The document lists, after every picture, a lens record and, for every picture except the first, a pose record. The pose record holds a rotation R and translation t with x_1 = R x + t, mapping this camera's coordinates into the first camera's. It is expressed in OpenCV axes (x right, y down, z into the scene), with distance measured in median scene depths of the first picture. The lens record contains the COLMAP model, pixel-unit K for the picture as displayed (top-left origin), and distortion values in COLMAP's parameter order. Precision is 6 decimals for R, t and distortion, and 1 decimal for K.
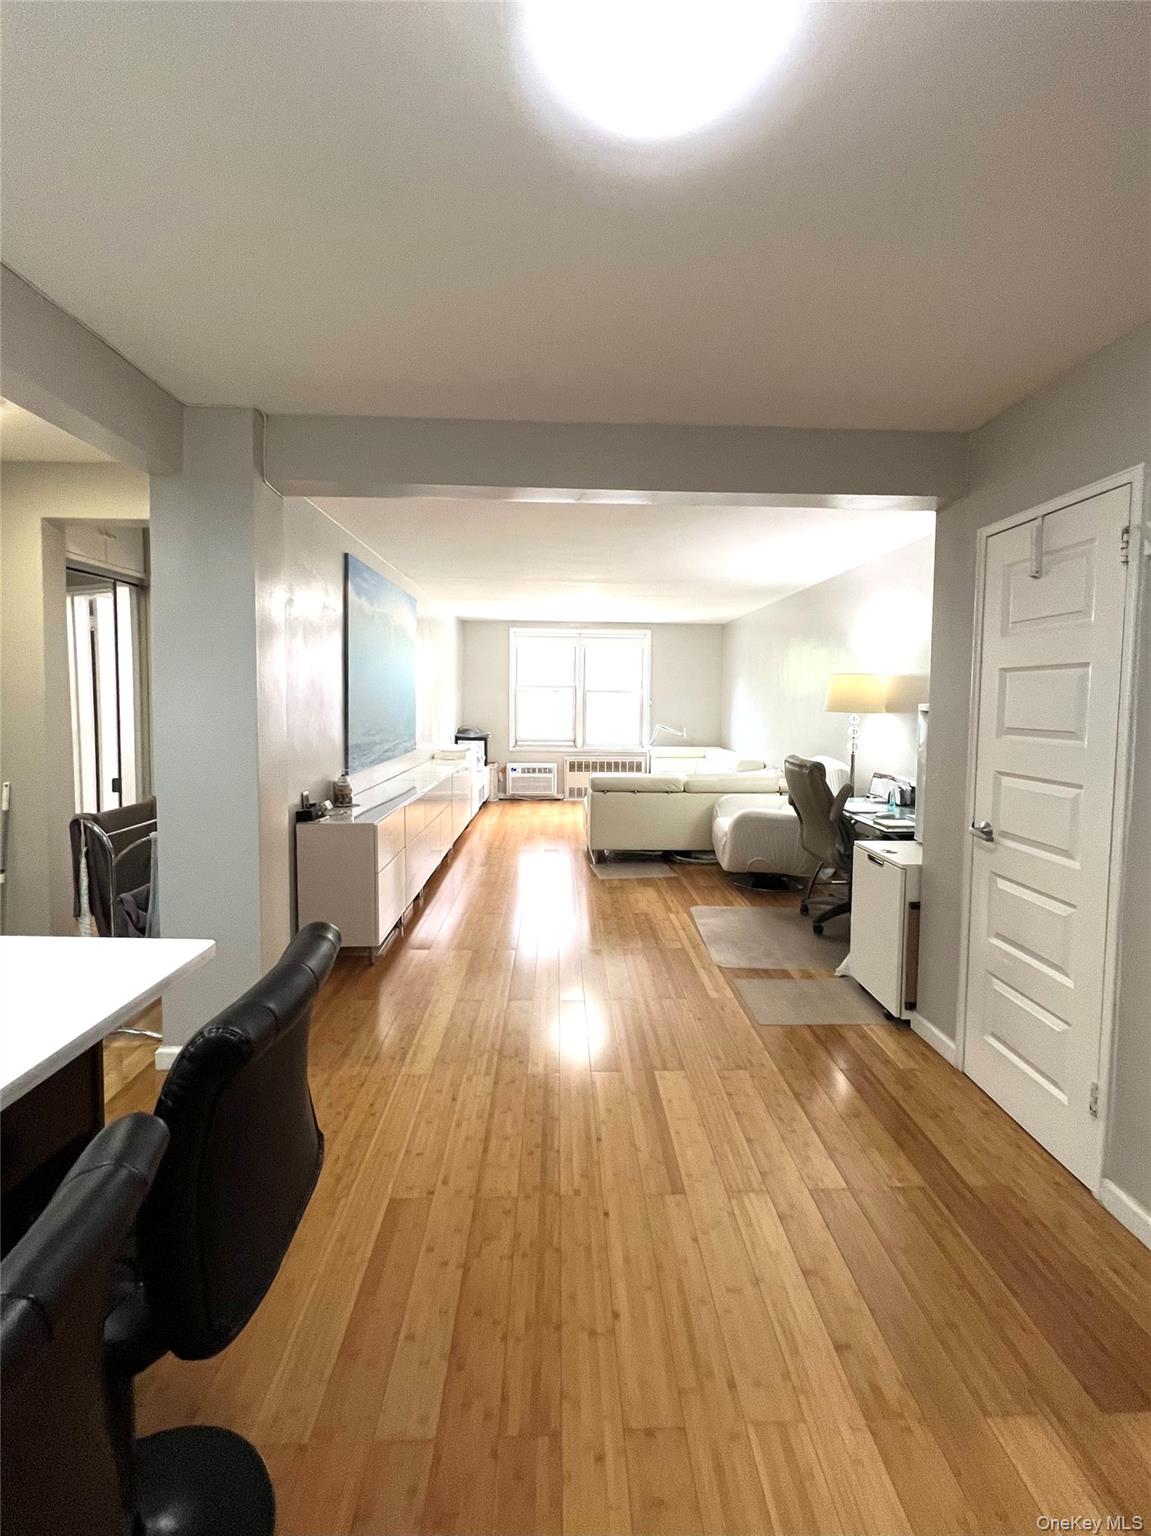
lens RADIAL K [[622.0, 0, 578.0], [0, 622.0, 770.2], [0, 0, 1]] dist [-0.002188, 0.000036]
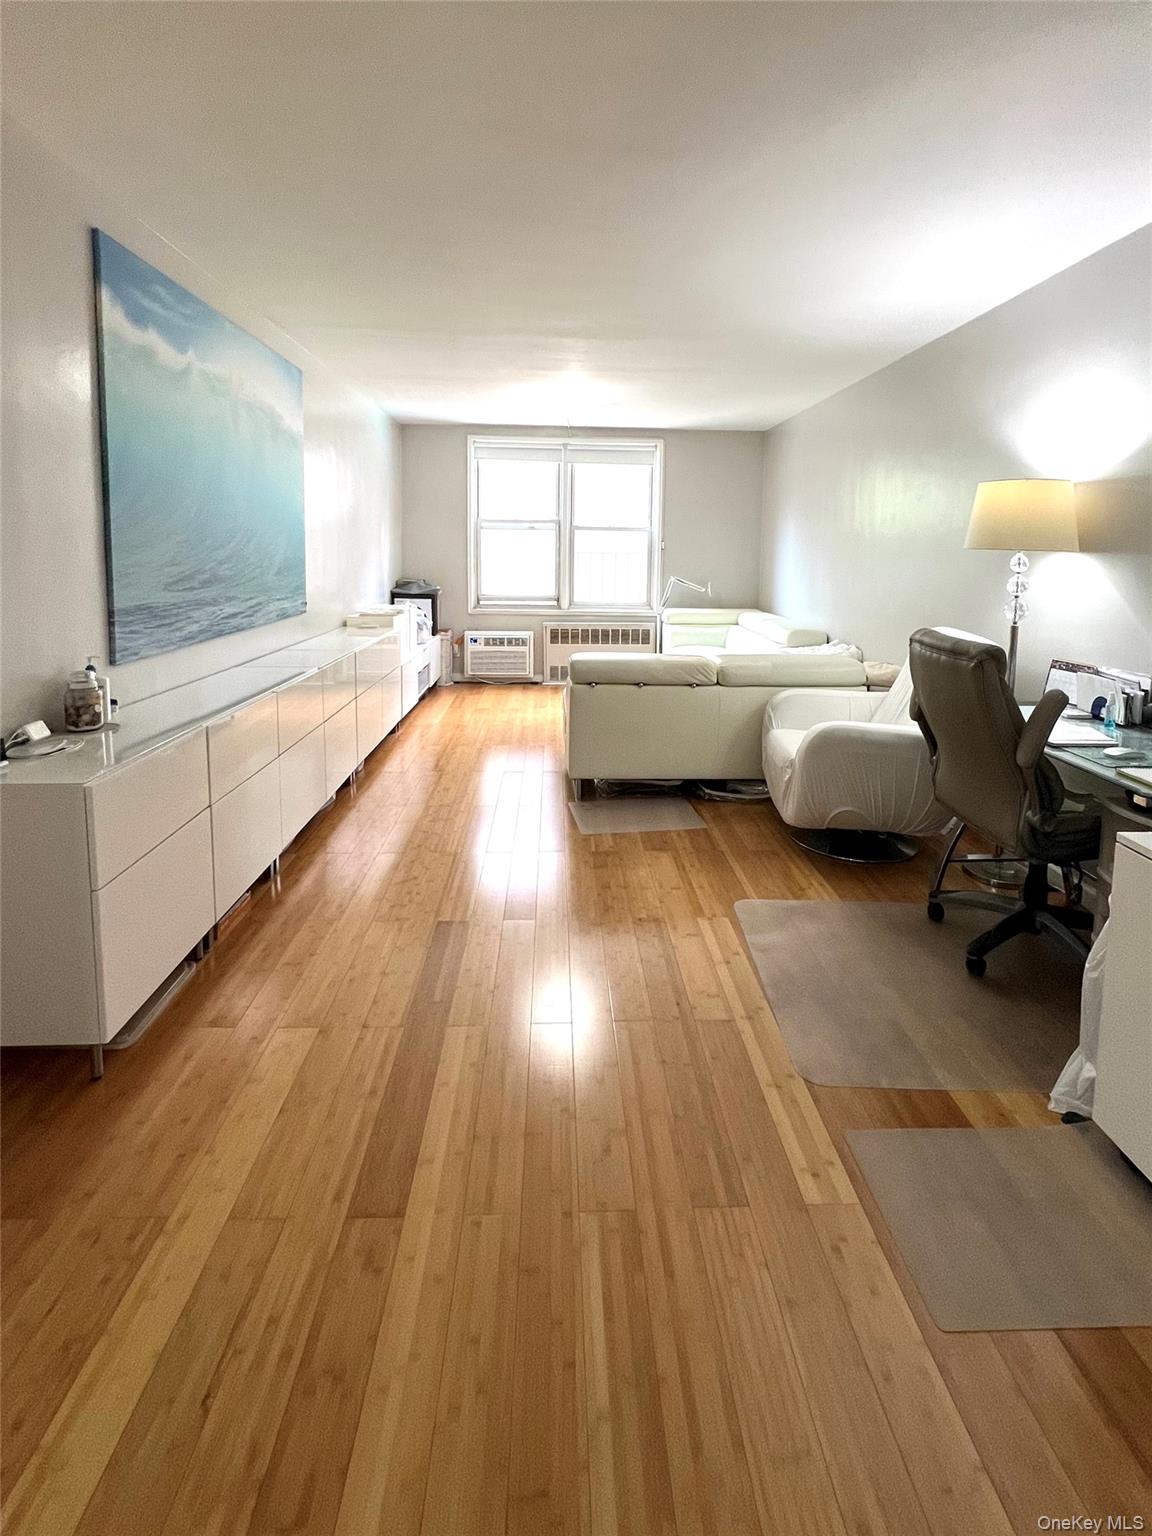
lens RADIAL K [[622.0, 0, 625.1], [0, 622.0, 771.8], [0, 0, 1]] dist [-0.002188, 0.000036]
pose [[0.997827, -0.015062, 0.064141, 0.033848], [0.000382, 0.974825, 0.222969, -0.018698], [-0.065885, -0.222460, 0.972713, 0.356227]]
